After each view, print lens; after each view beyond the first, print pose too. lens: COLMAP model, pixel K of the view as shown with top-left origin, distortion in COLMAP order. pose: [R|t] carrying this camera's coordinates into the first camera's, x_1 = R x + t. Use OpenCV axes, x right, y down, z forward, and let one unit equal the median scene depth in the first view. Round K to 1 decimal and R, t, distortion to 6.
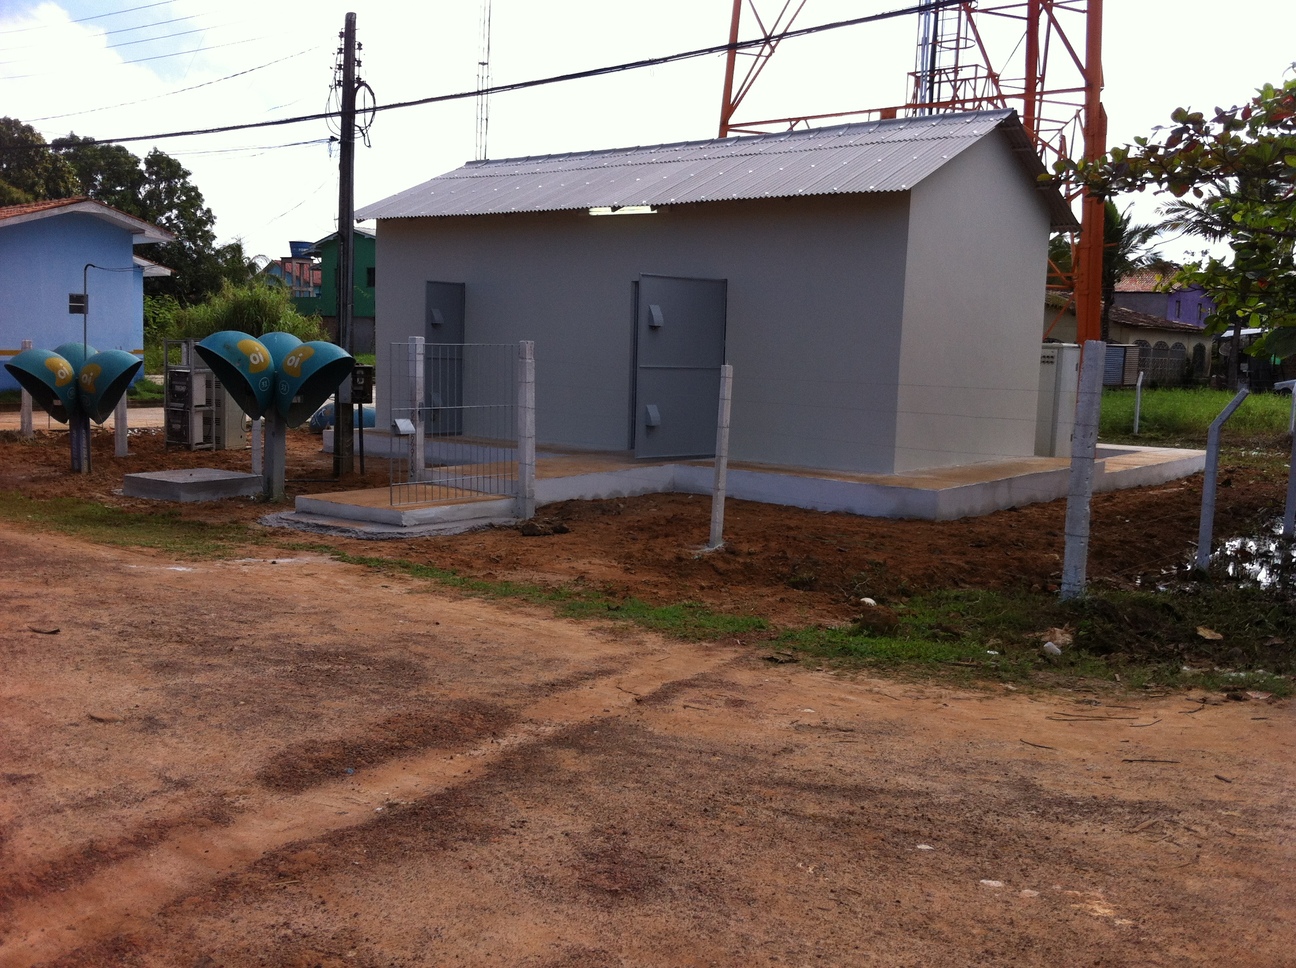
lens RADIAL K [[1300.9, 0, 650.1], [0, 1300.9, 482.3], [0, 0, 1]] dist [-0.000371, 0.000000]
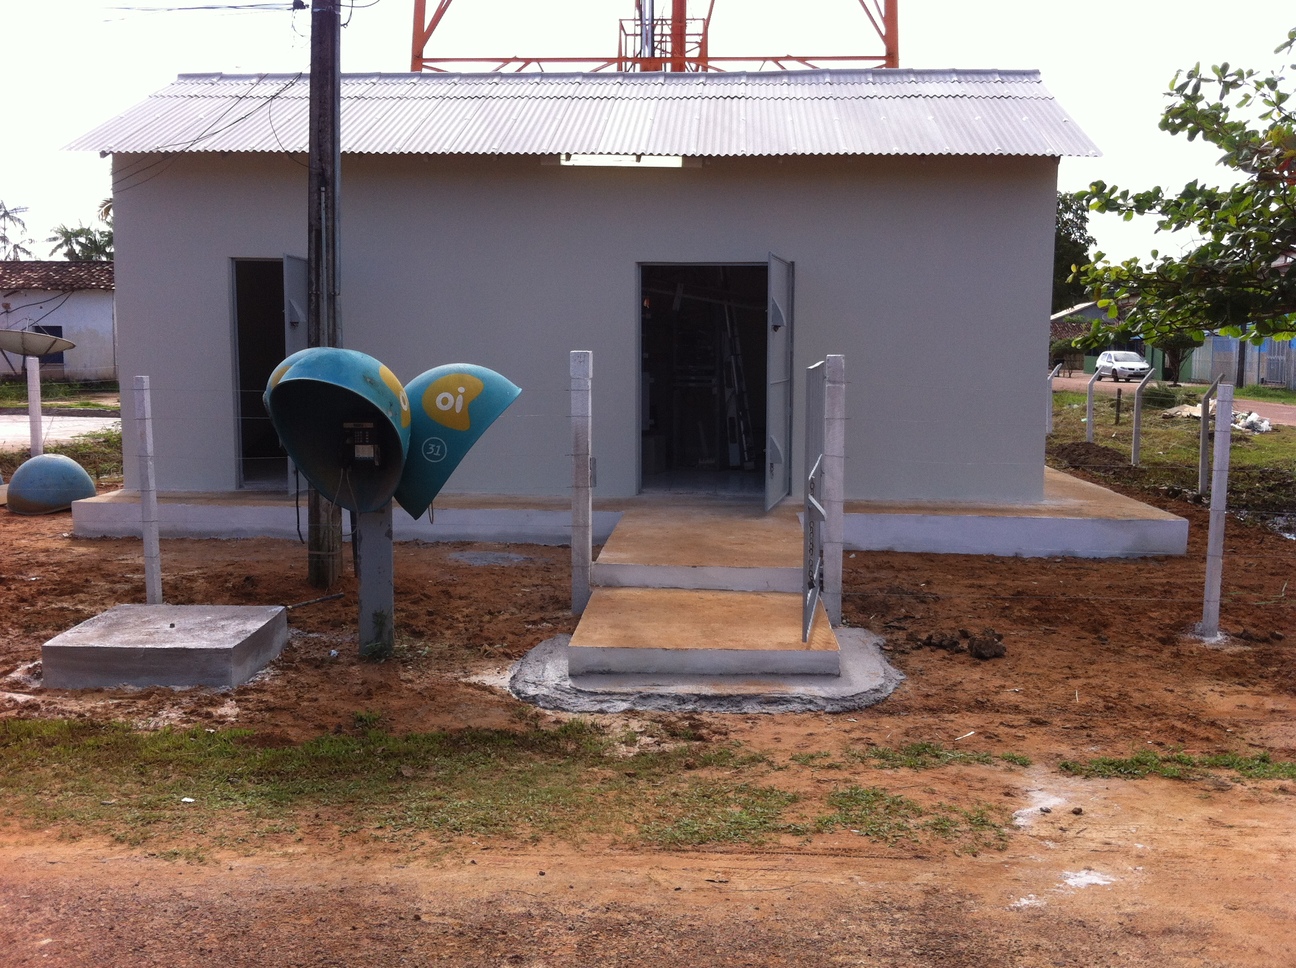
lens RADIAL K [[1300.9, 0, 653.4], [0, 1300.9, 473.5], [0, 0, 1]] dist [-0.000371, 0.000000]
pose [[0.810151, -0.080211, 0.580708, -0.441414], [0.073957, 0.996665, 0.034487, -0.063455], [-0.581537, 0.015008, 0.813381, 0.423679]]
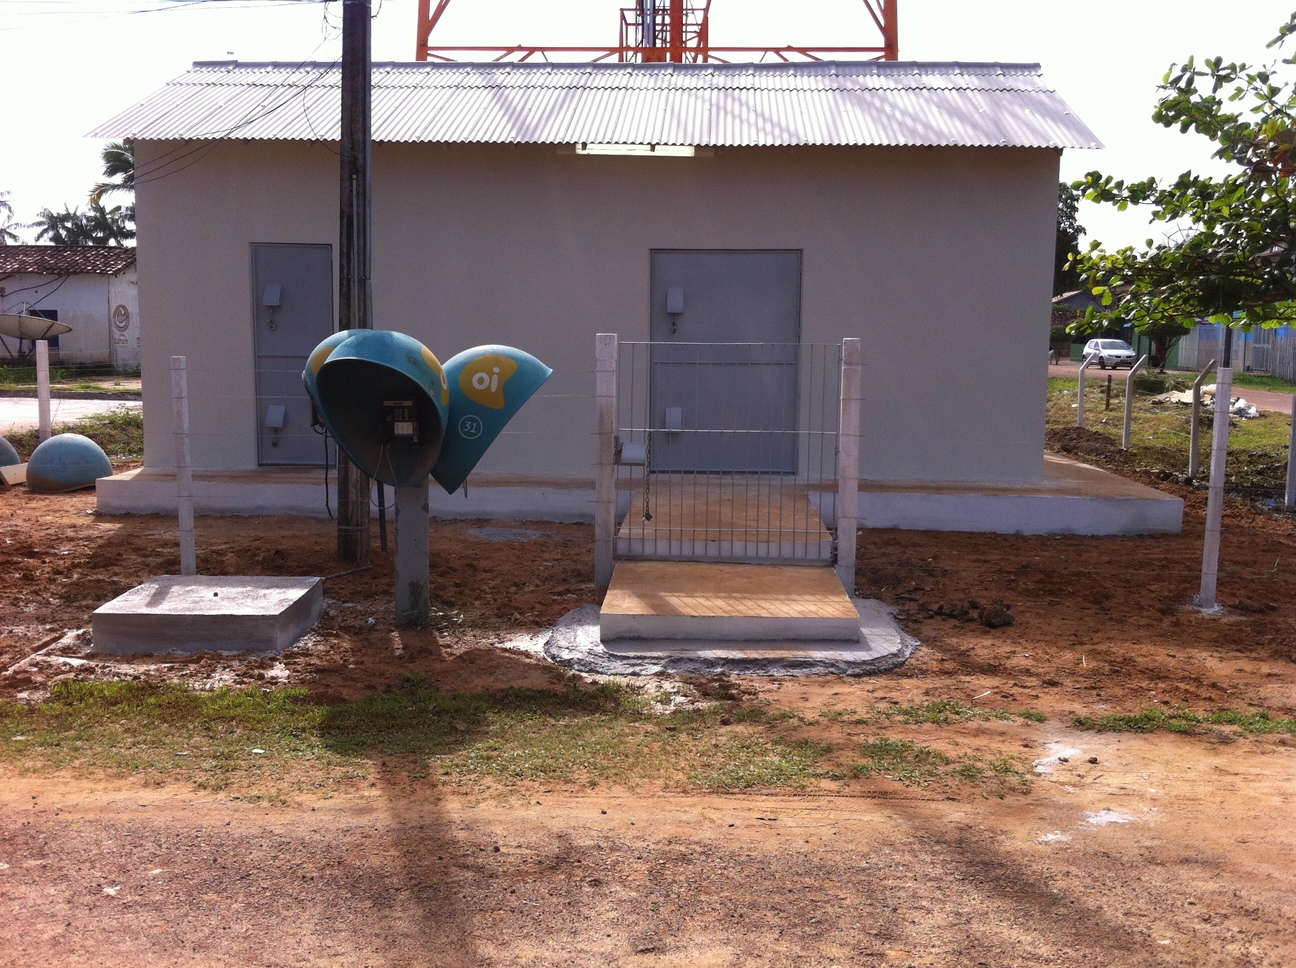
lens RADIAL K [[1300.9, 0, 641.6], [0, 1300.9, 473.8], [0, 0, 1]] dist [-0.000371, 0.000000]
pose [[0.806208, -0.083046, 0.585774, -0.470803], [0.070241, 0.996532, 0.044607, -0.061142], [-0.587448, 0.005183, 0.809246, 0.415442]]
